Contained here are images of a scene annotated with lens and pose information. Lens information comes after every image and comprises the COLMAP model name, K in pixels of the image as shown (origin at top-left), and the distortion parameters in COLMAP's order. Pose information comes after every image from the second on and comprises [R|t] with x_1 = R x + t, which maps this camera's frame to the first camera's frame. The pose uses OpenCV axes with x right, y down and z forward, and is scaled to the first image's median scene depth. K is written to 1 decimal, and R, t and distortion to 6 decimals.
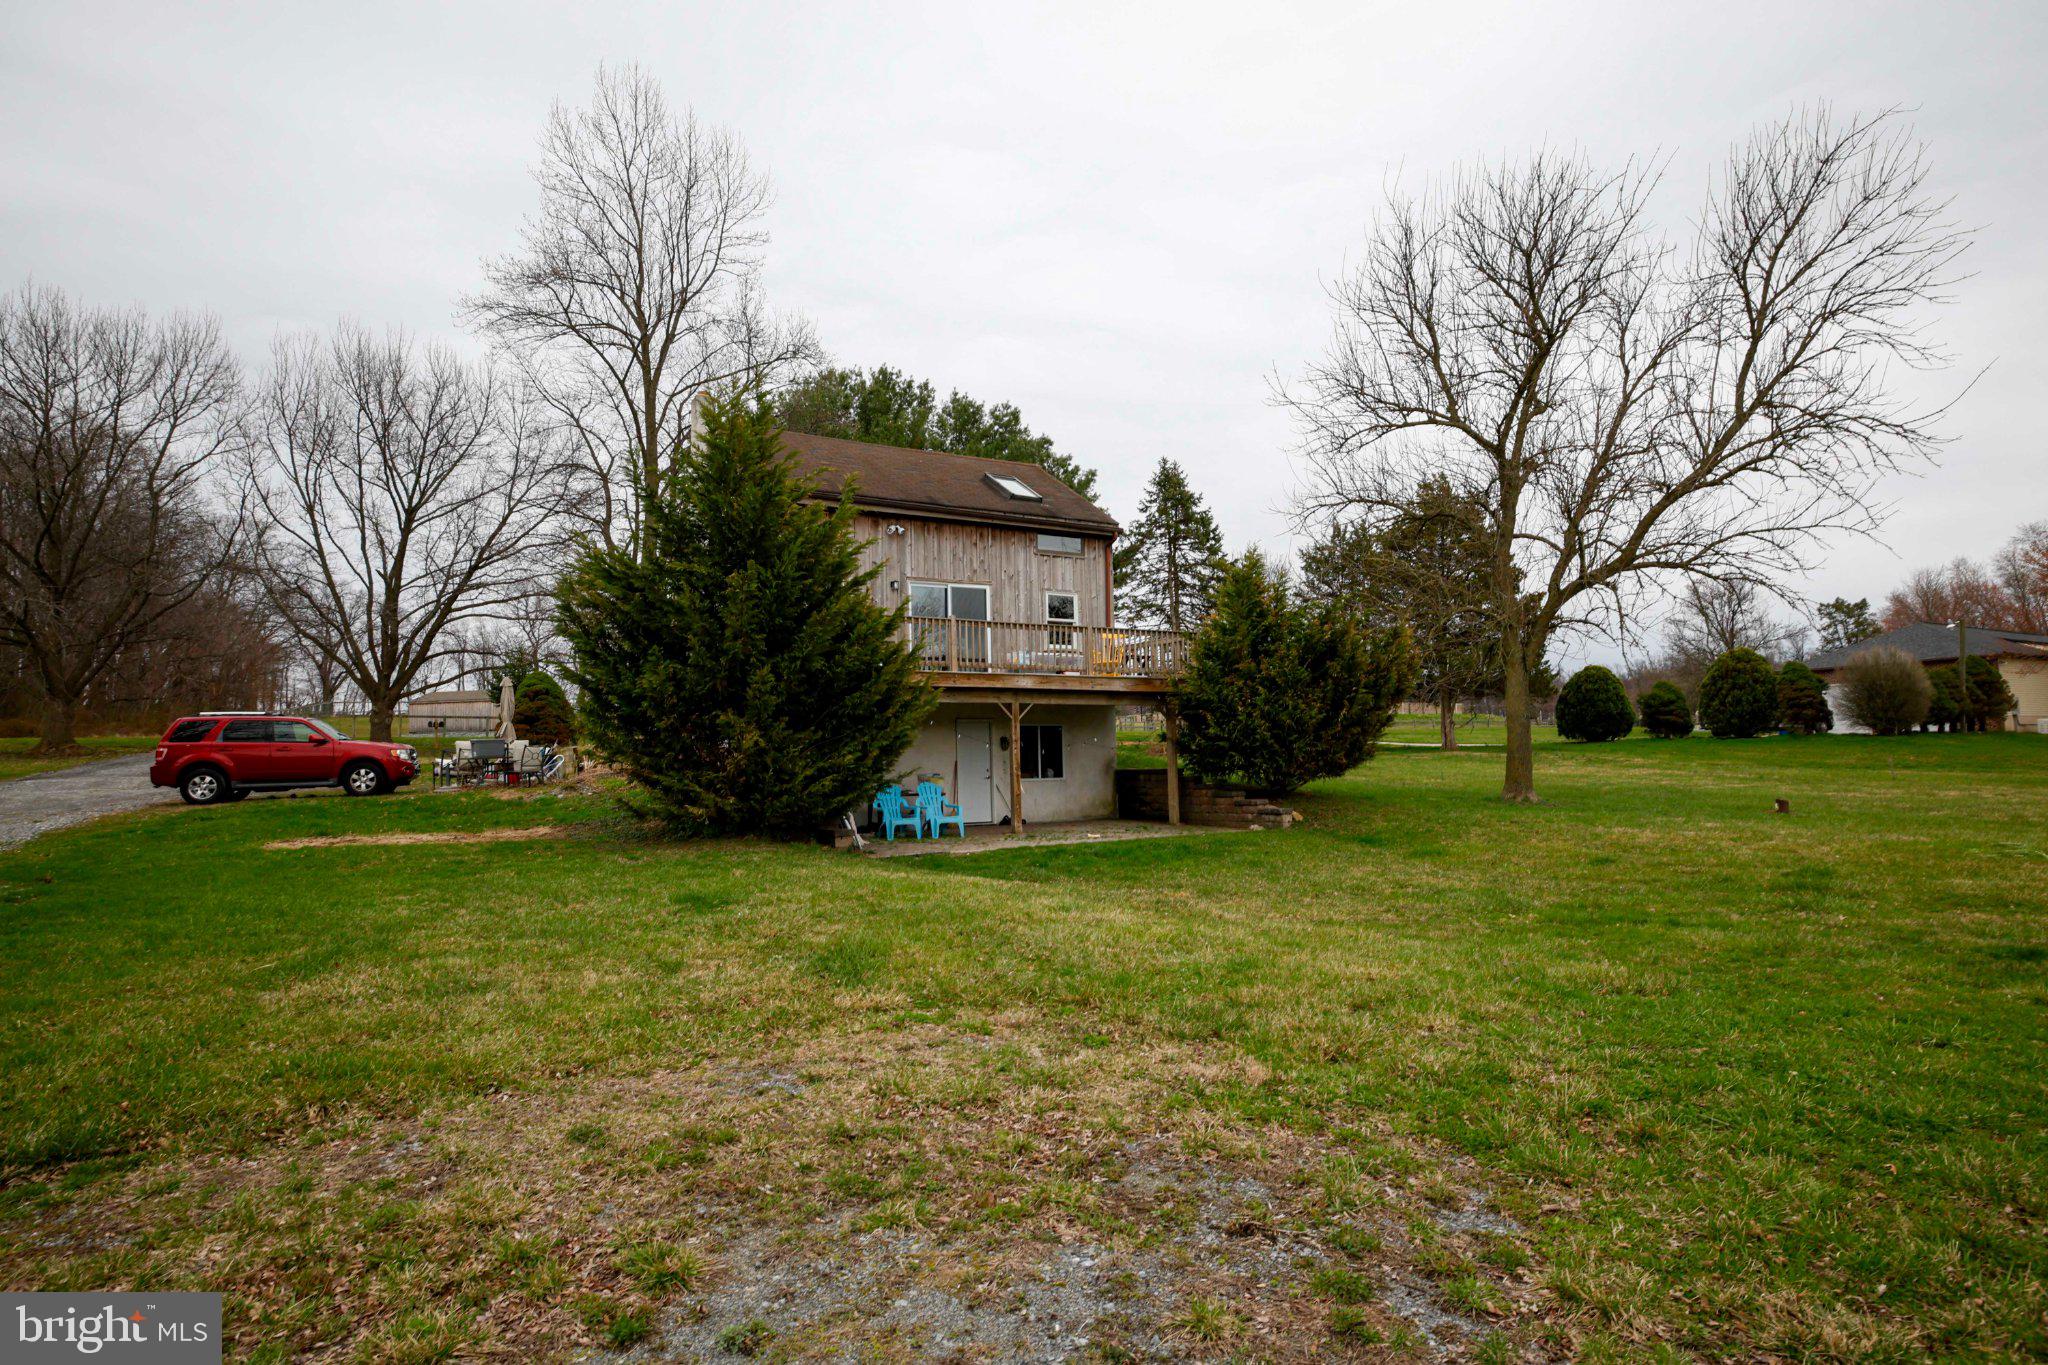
lens RADIAL K [[1083.7, 0, 1024.0], [0, 1083.7, 682.5], [0, 0, 1]] dist [-0.003809, 0.002322]
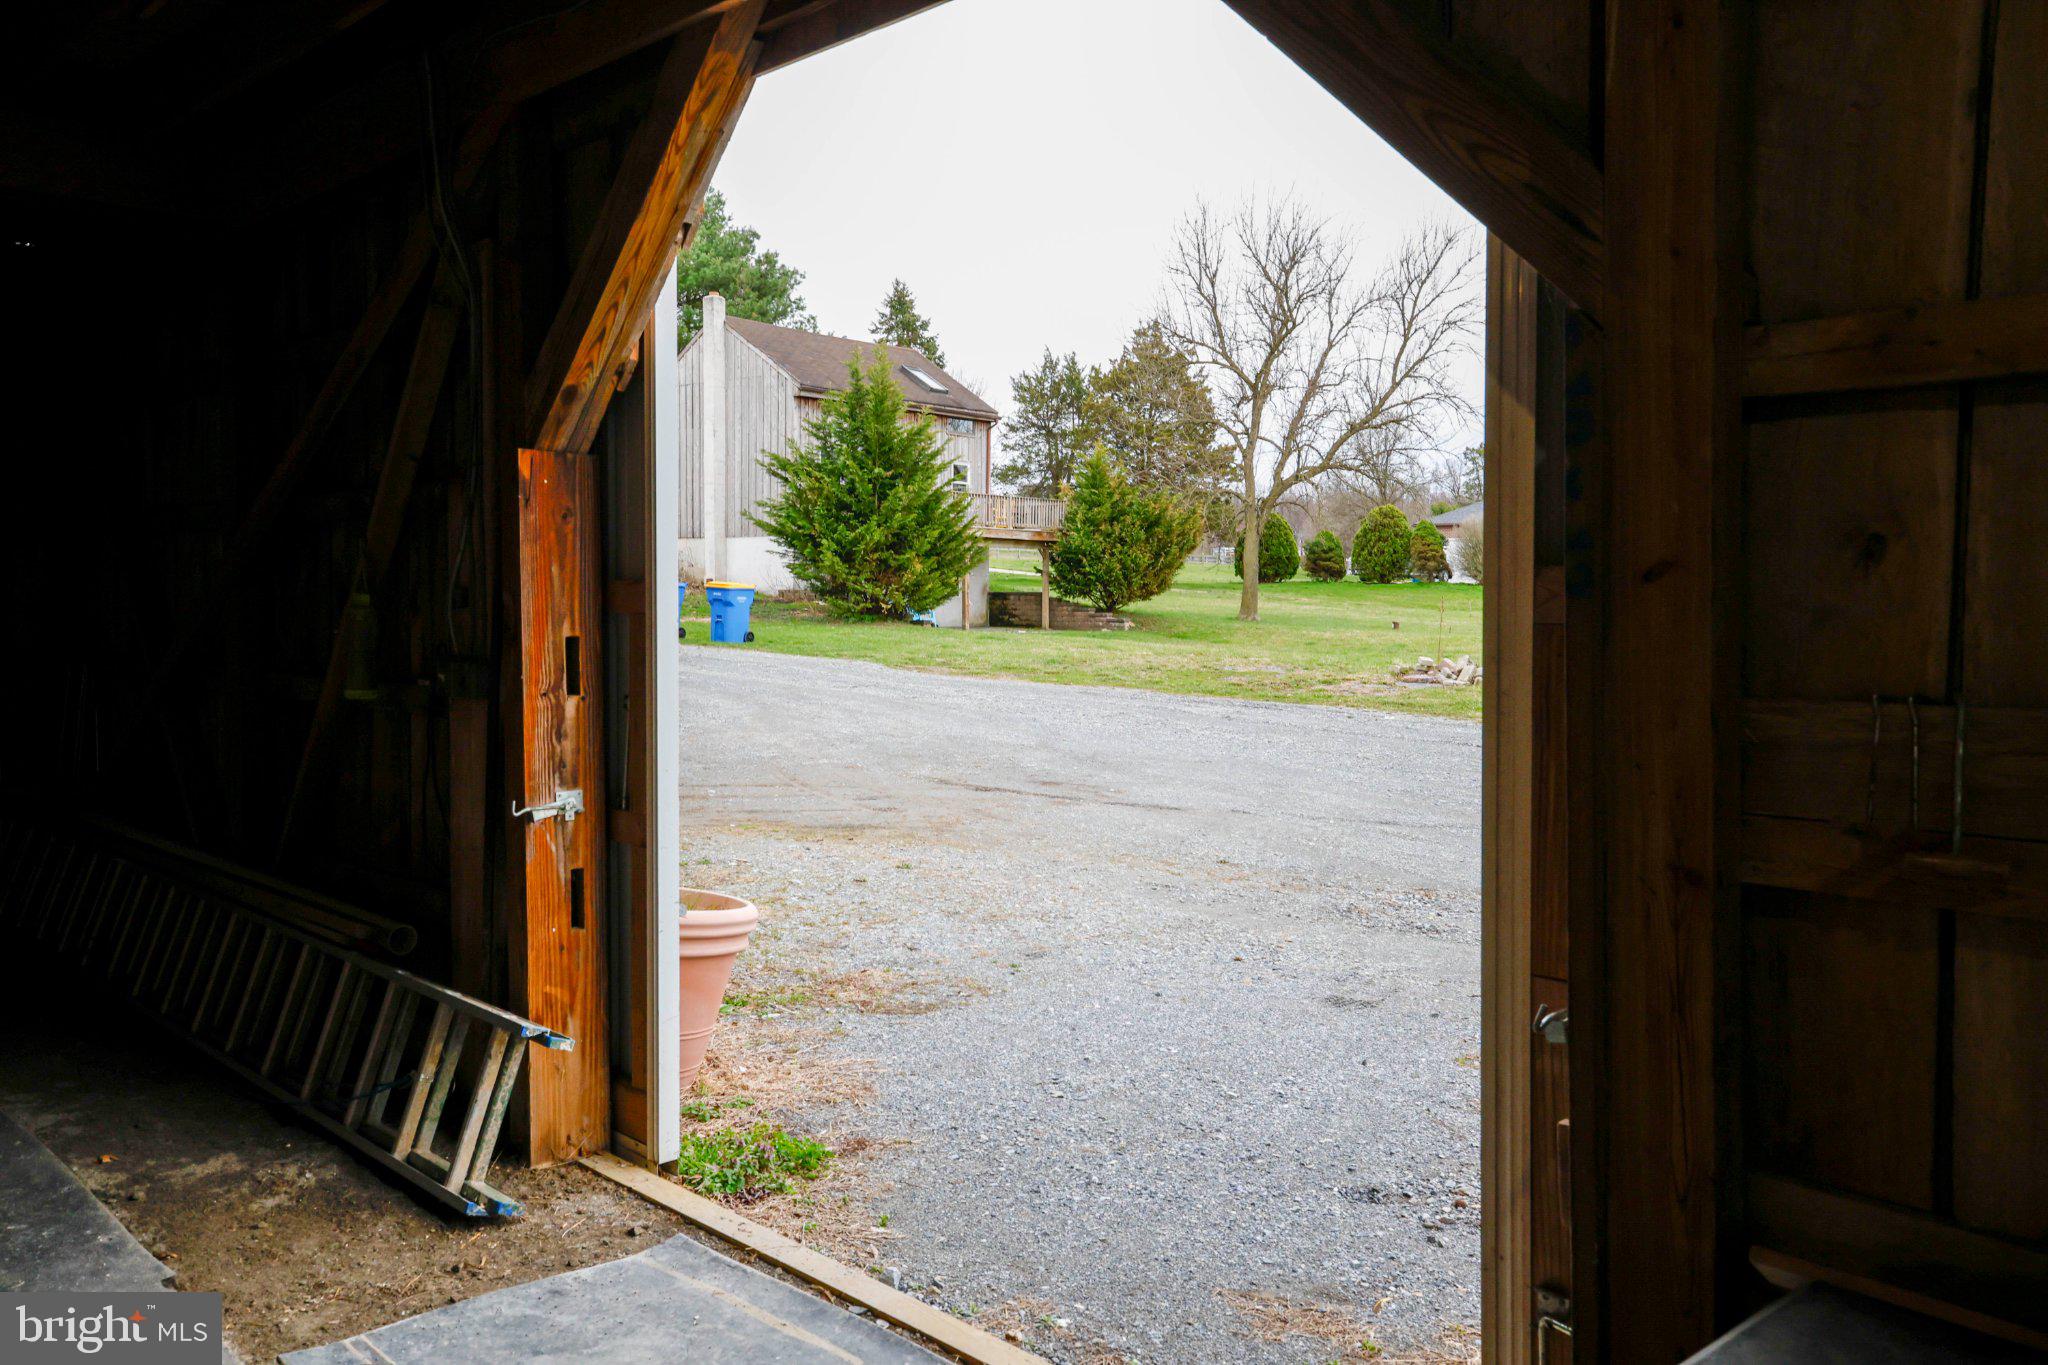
lens RADIAL K [[1409.1, 0, 1024.0], [0, 1409.1, 682.5], [0, 0, 1]] dist [-0.002479, -0.000595]
pose [[0.944161, 0.008162, 0.329382, -0.147270], [-0.052946, 0.990460, 0.127224, -0.011851], [-0.325201, -0.137560, 0.935586, -0.227865]]
